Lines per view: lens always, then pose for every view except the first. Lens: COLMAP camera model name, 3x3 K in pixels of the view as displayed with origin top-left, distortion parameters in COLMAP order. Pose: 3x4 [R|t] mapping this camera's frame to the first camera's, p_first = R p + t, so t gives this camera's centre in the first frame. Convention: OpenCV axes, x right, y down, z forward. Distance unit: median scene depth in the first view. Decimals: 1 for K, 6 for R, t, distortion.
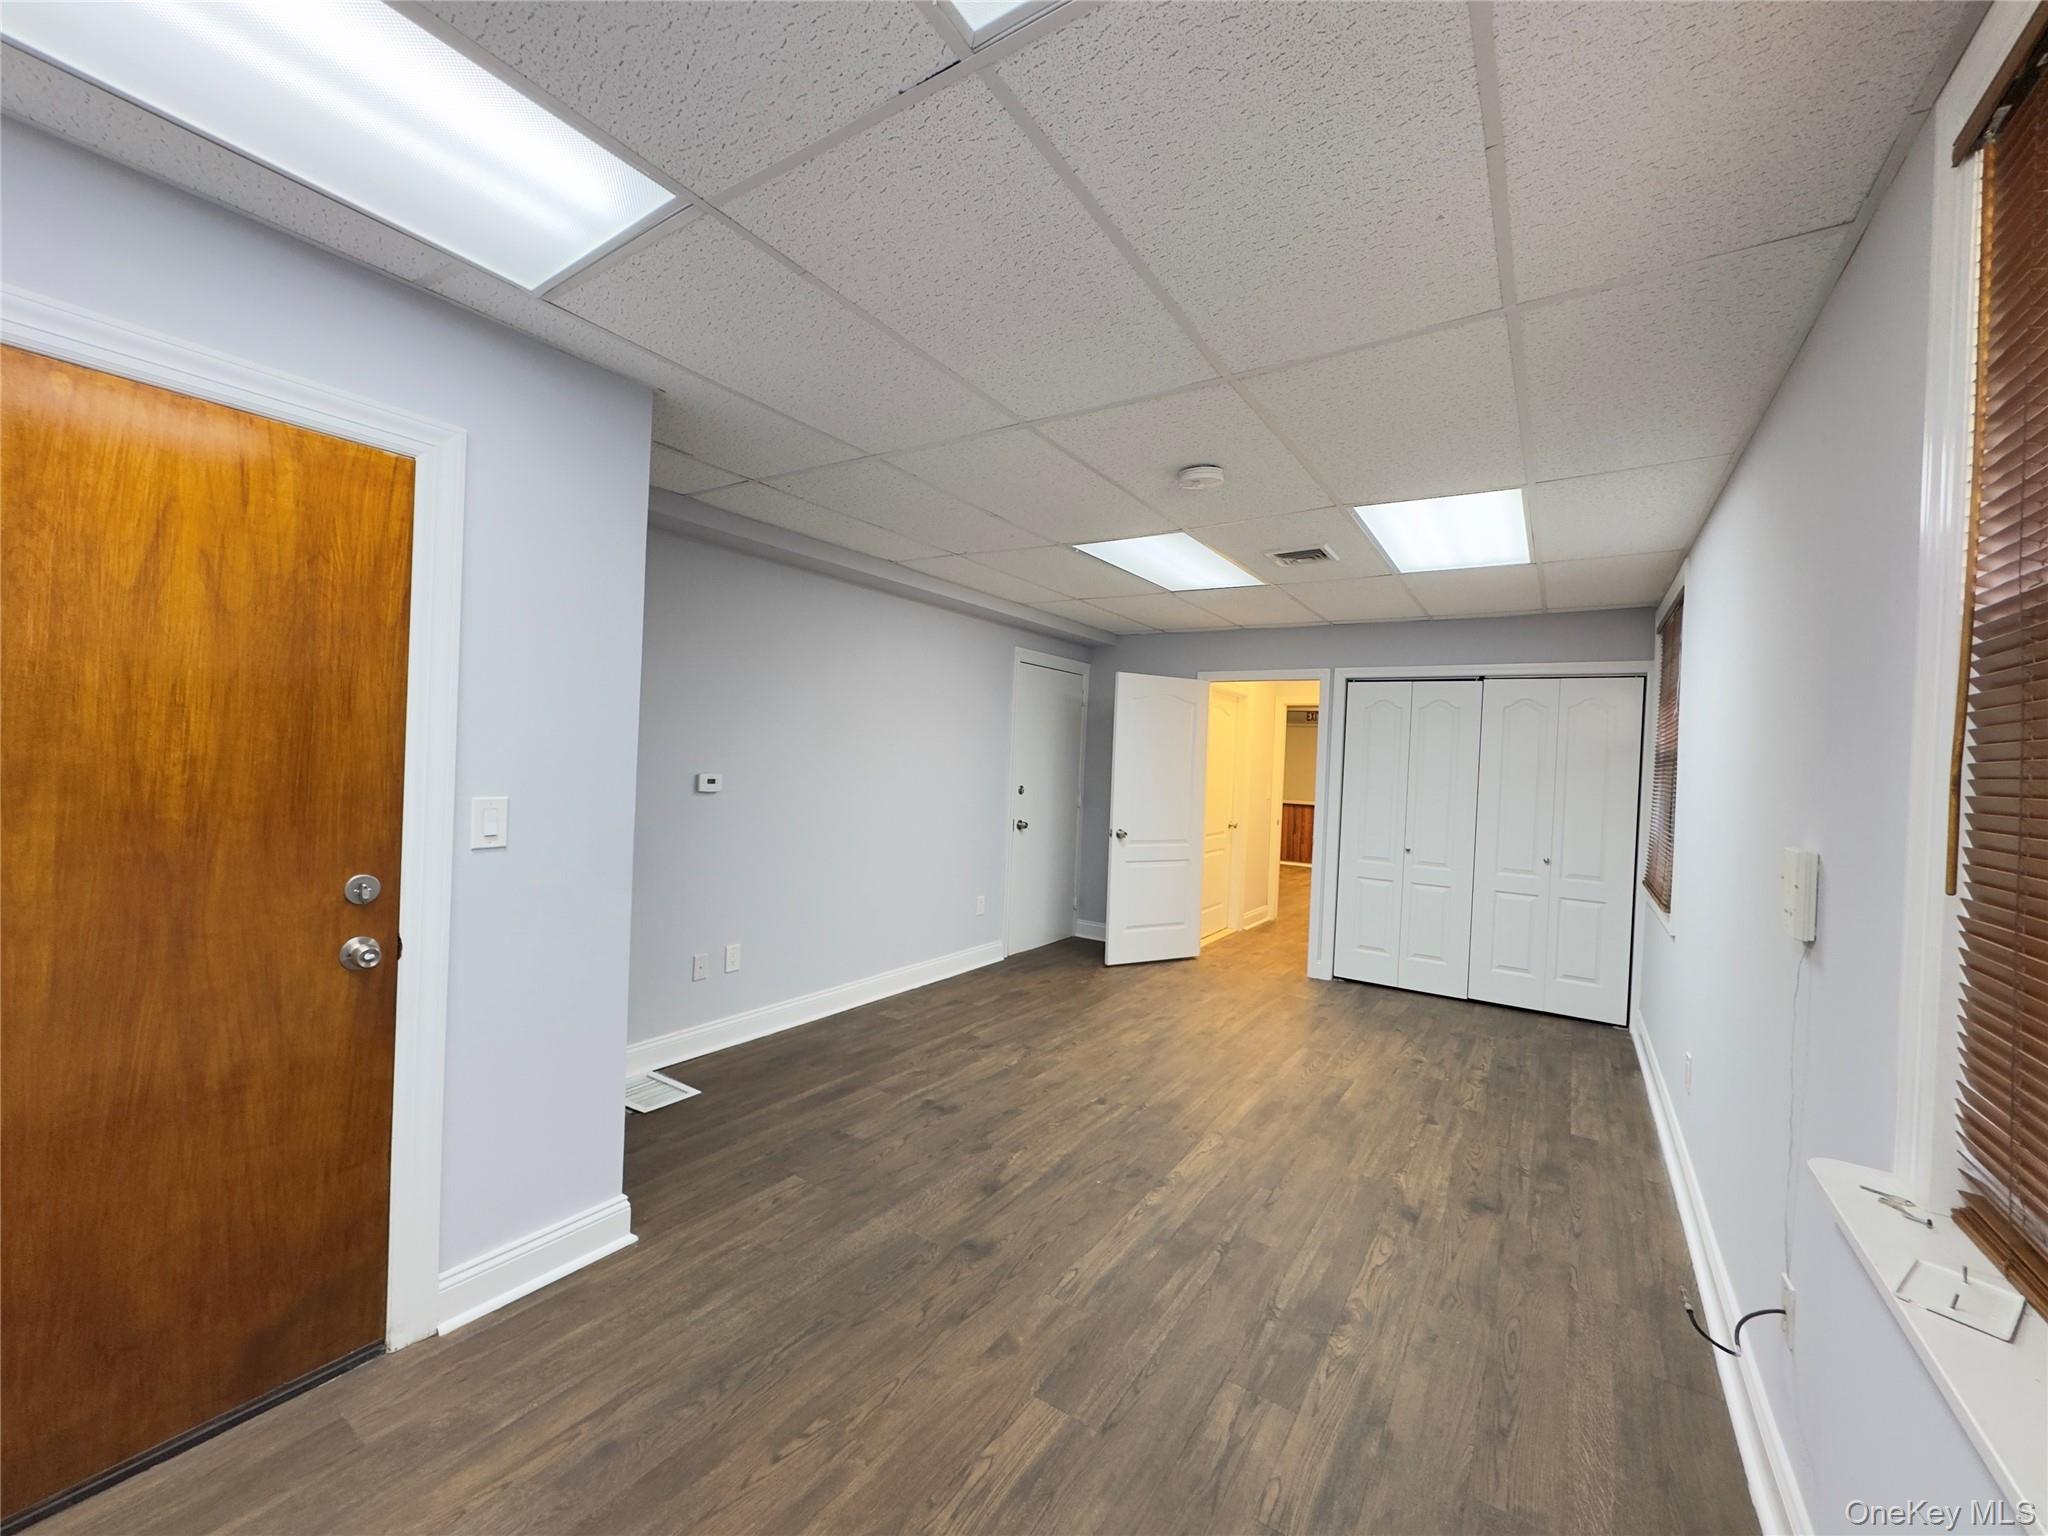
lens RADIAL K [[812.6, 0, 1029.2], [0, 812.6, 766.1], [0, 0, 1]] dist [0.000484, 0.000187]
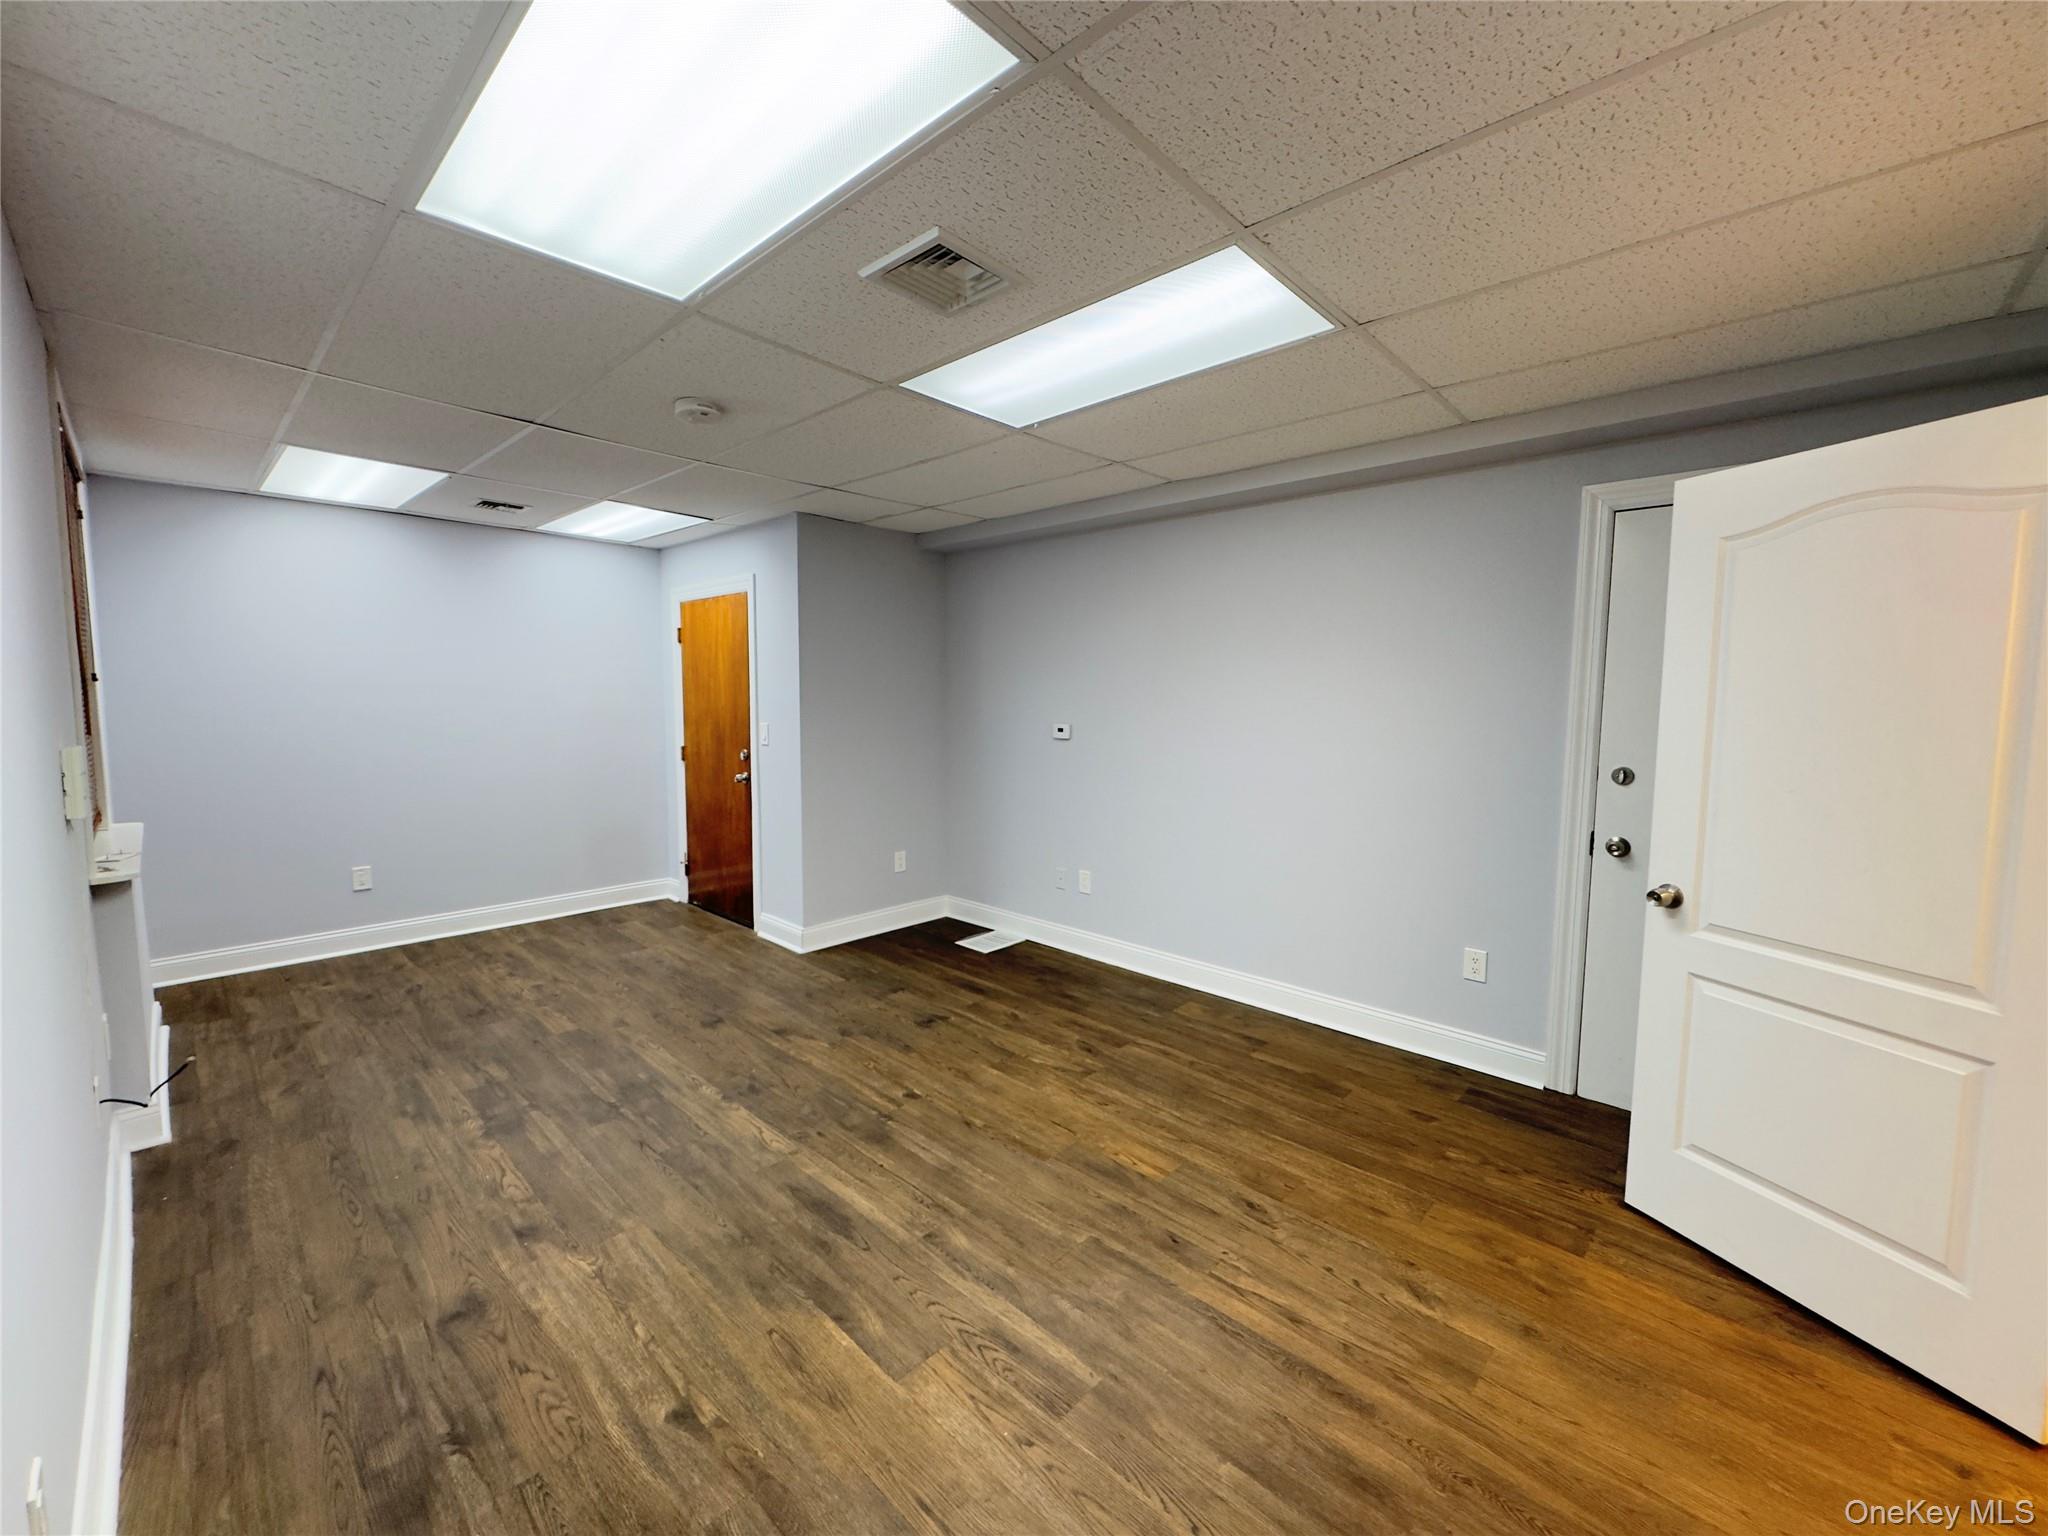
lens RADIAL K [[812.6, 0, 1015.4], [0, 812.6, 764.1], [0, 0, 1]] dist [0.000484, 0.000187]
pose [[-0.174139, 0.041633, -0.983841, 0.981234], [-0.024861, 0.998602, 0.046658, 0.016516], [0.984407, 0.032584, -0.172860, 1.345176]]
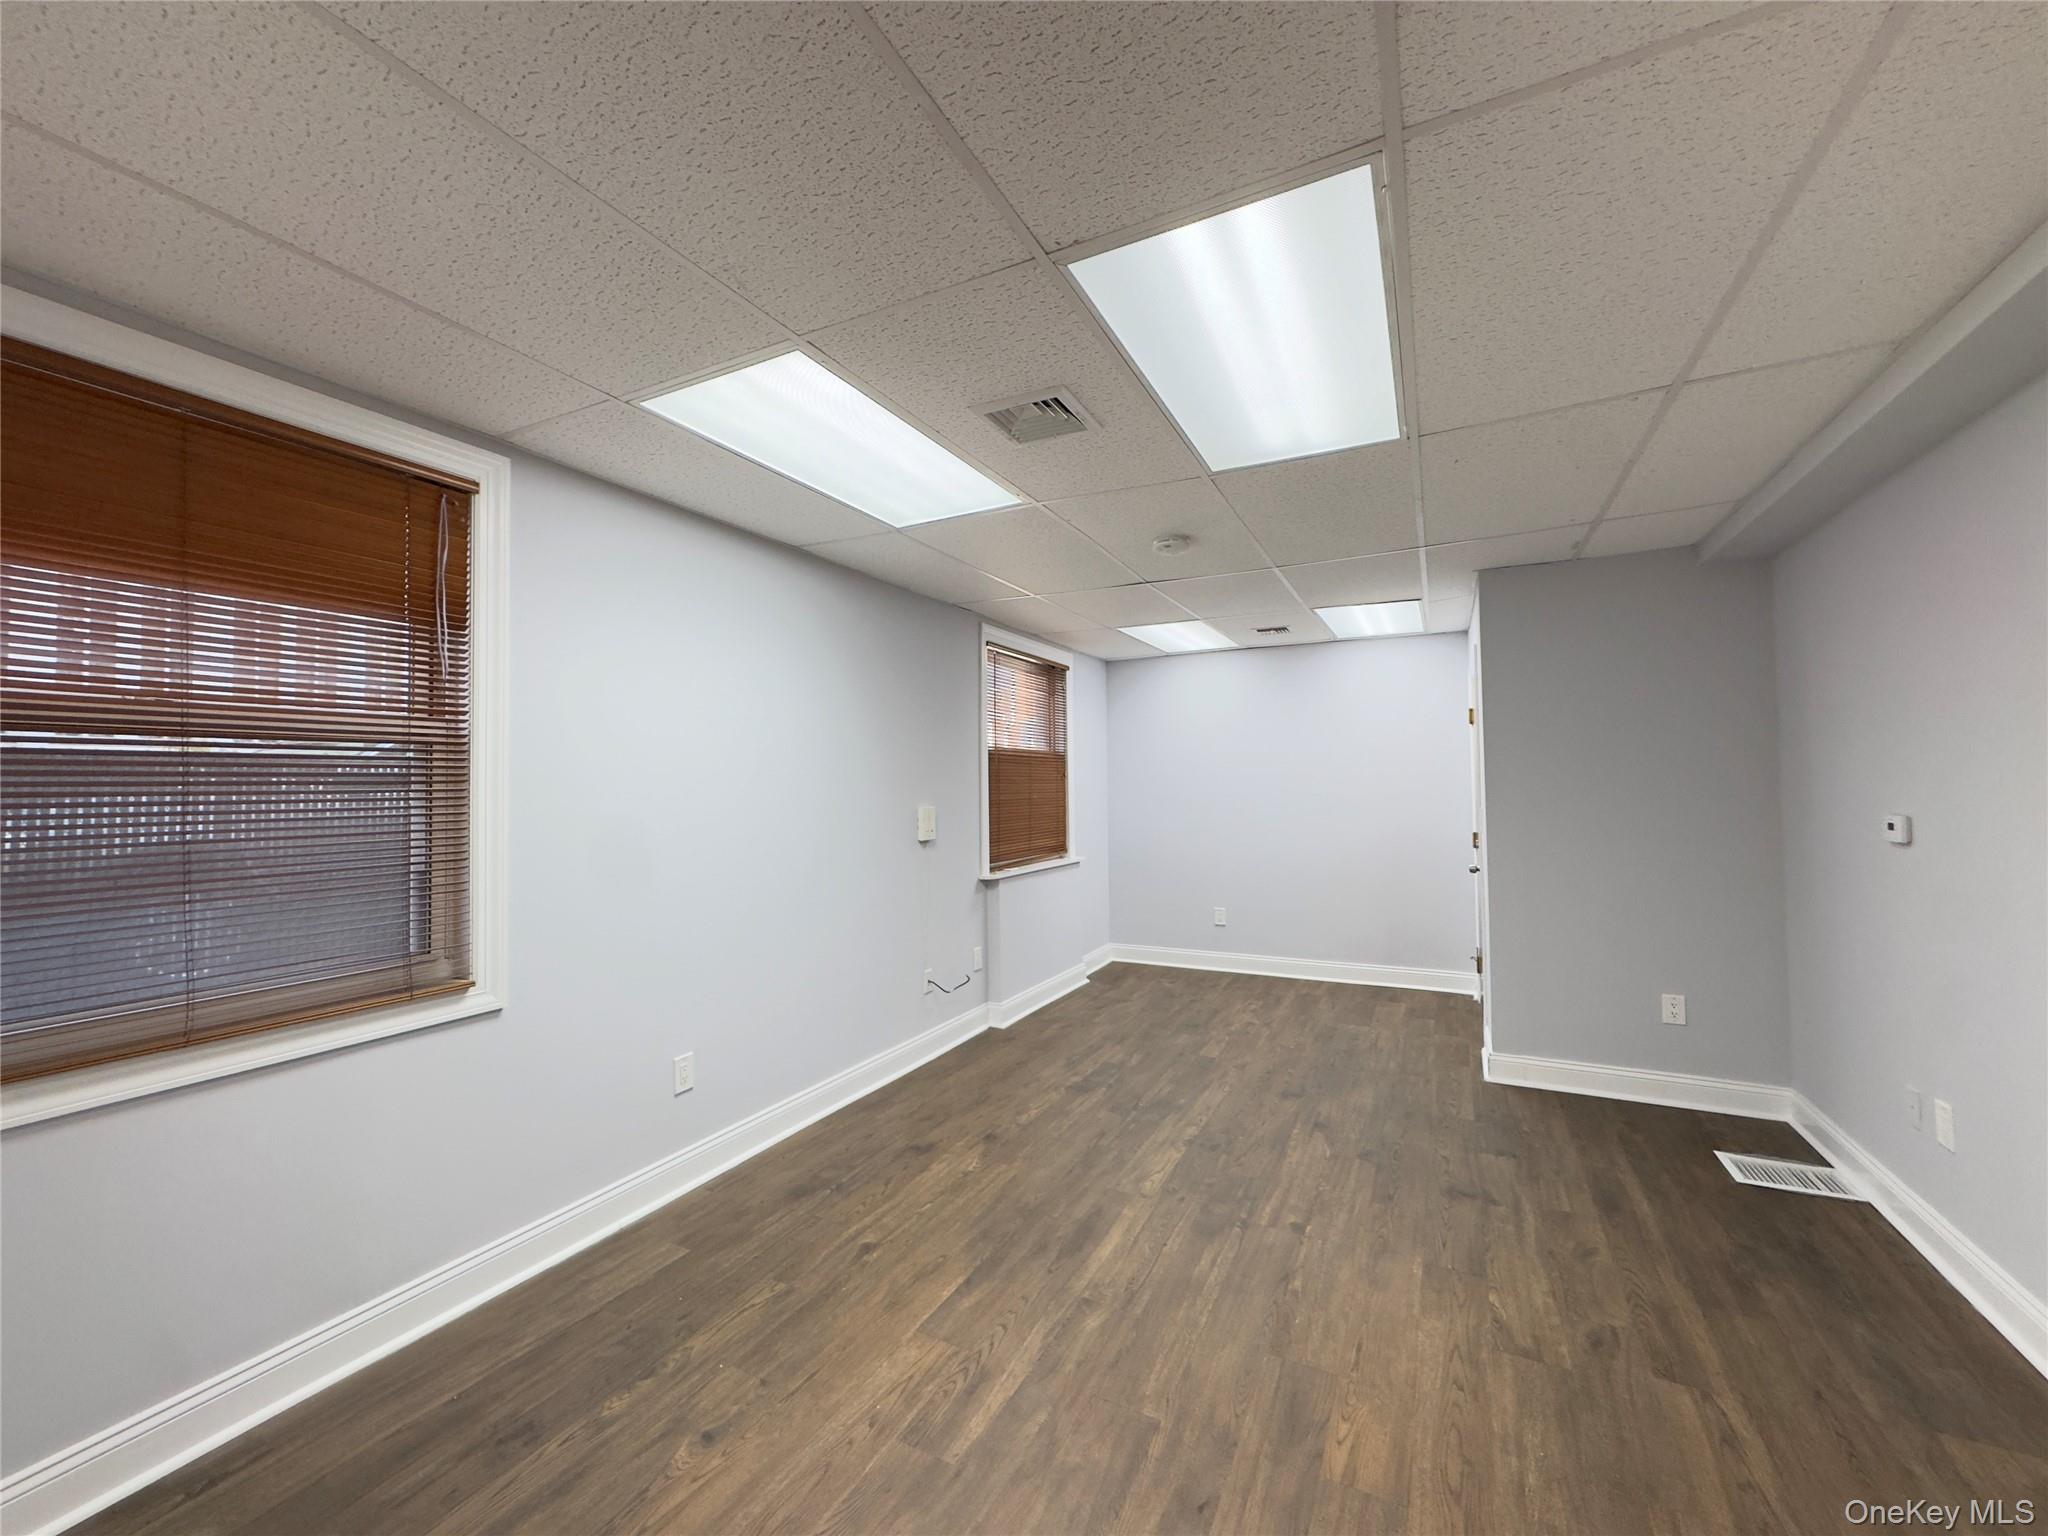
lens RADIAL K [[812.6, 0, 1027.6], [0, 812.6, 759.3], [0, 0, 1]] dist [0.000484, 0.000187]
pose [[-0.993312, -0.034856, -0.110079, 0.471775], [-0.031875, 0.999079, -0.028724, 0.006356], [0.110978, -0.025023, -0.993508, 1.871975]]
